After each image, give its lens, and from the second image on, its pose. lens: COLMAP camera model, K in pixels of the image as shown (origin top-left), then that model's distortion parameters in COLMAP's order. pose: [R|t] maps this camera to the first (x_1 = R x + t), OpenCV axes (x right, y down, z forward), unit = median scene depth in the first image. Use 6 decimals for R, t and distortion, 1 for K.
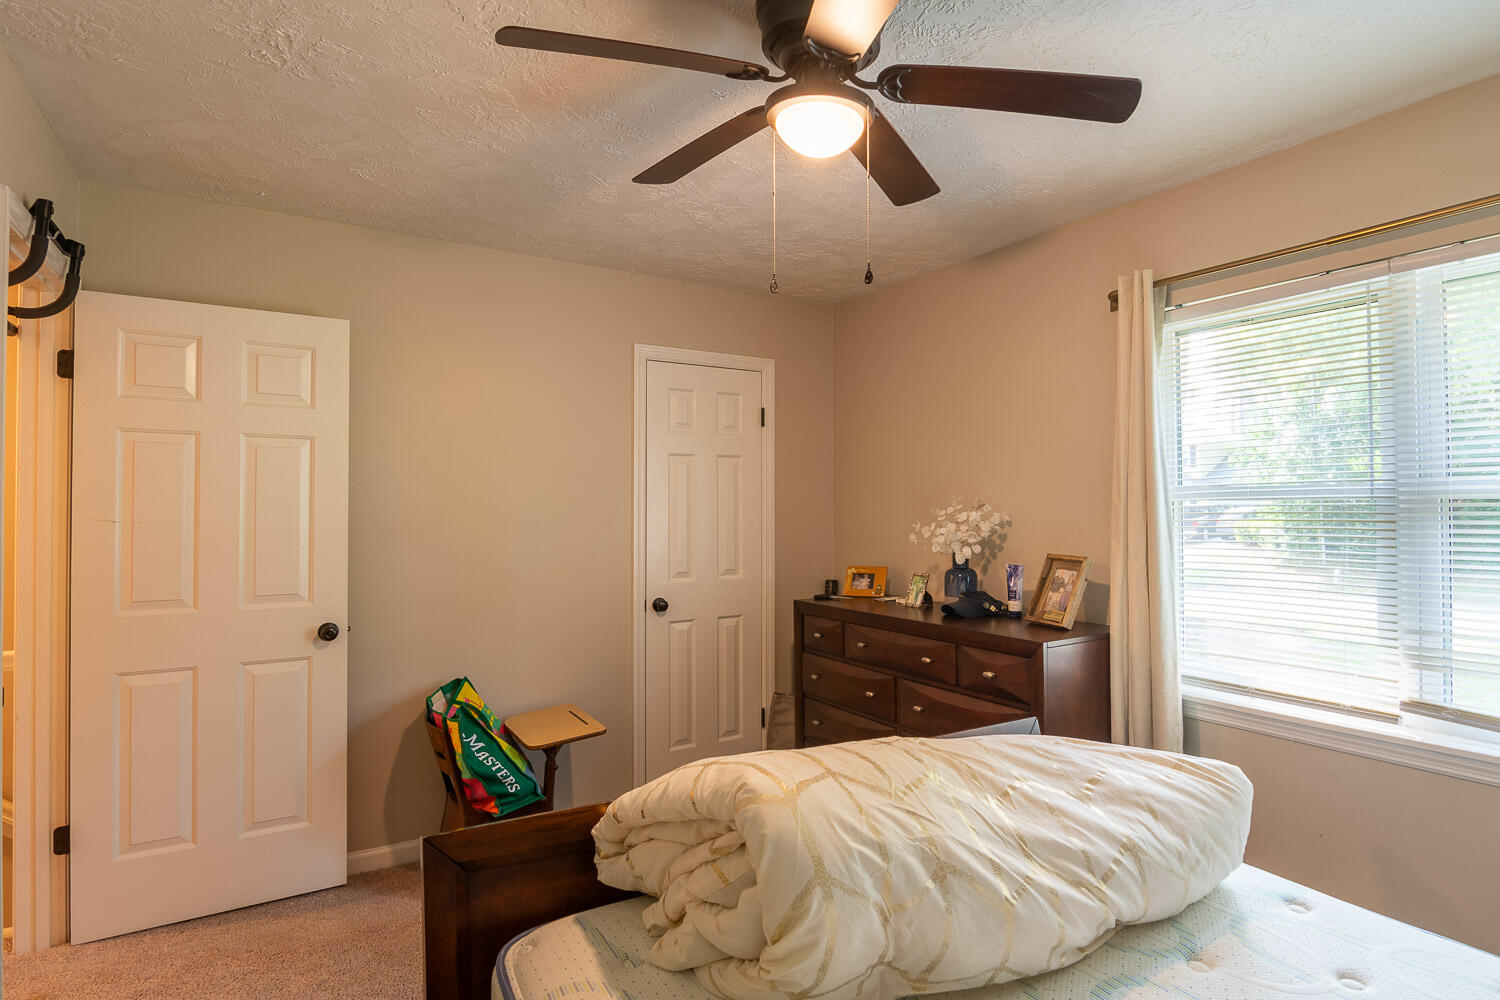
lens RADIAL K [[735.5, 0, 750.4], [0, 735.5, 497.2], [0, 0, 1]] dist [0.000709, -0.001823]
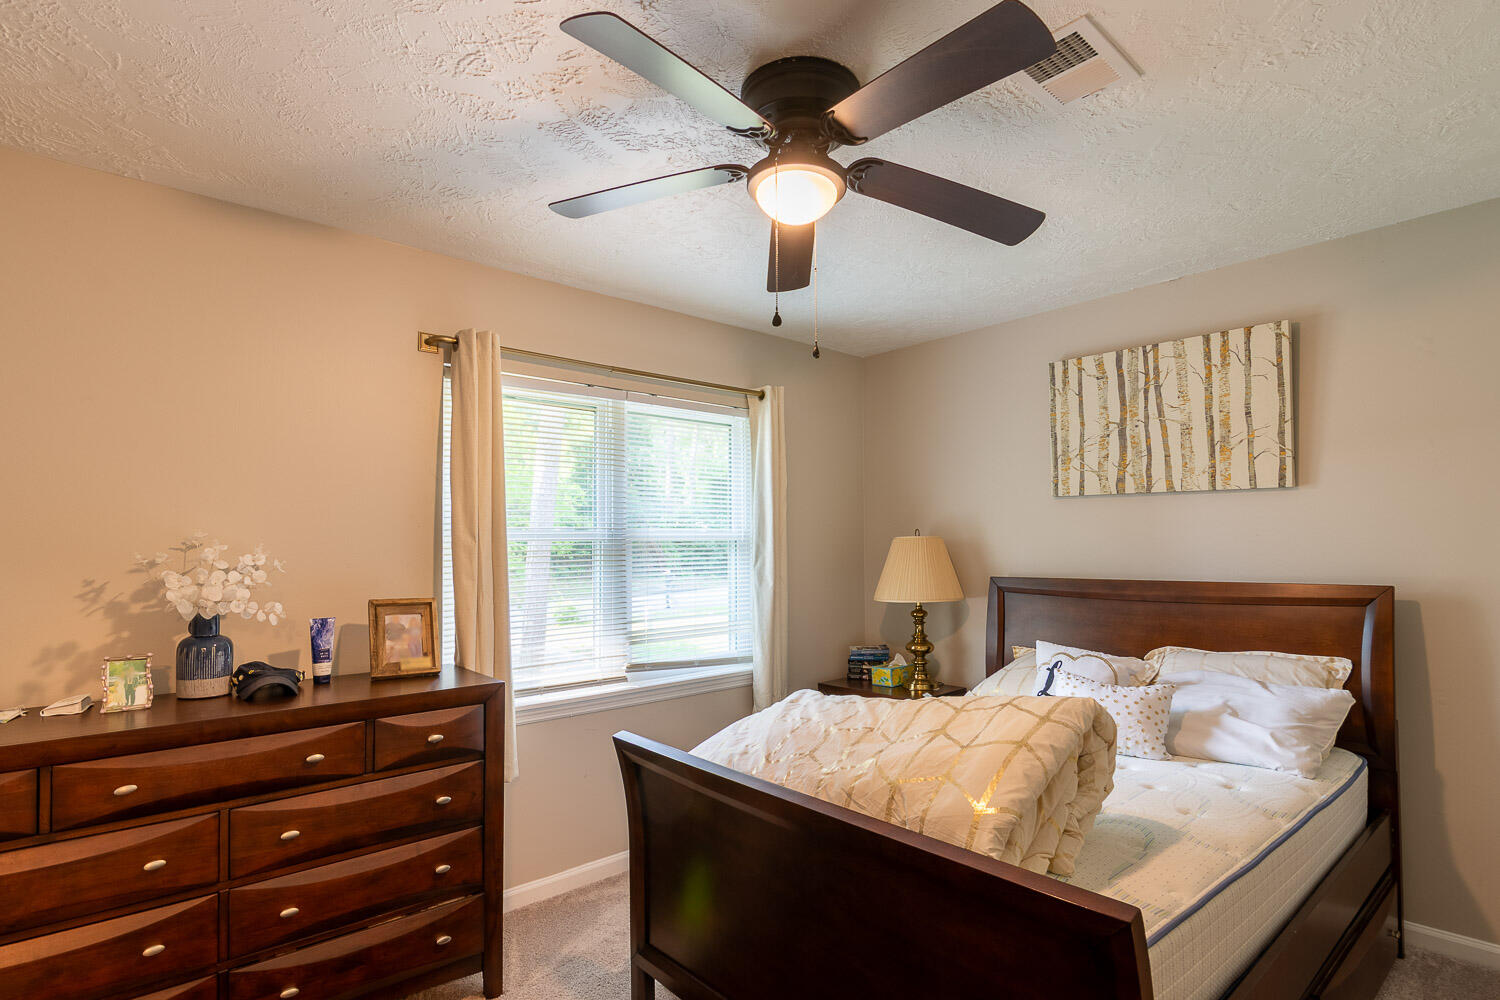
lens RADIAL K [[735.5, 0, 750.4], [0, 735.5, 497.2], [0, 0, 1]] dist [0.000709, -0.001823]
pose [[-0.136037, 0.074517, 0.987897, -0.701032], [0.001850, 0.997185, -0.074963, 0.028509], [-0.990702, -0.008370, -0.135792, 0.885648]]
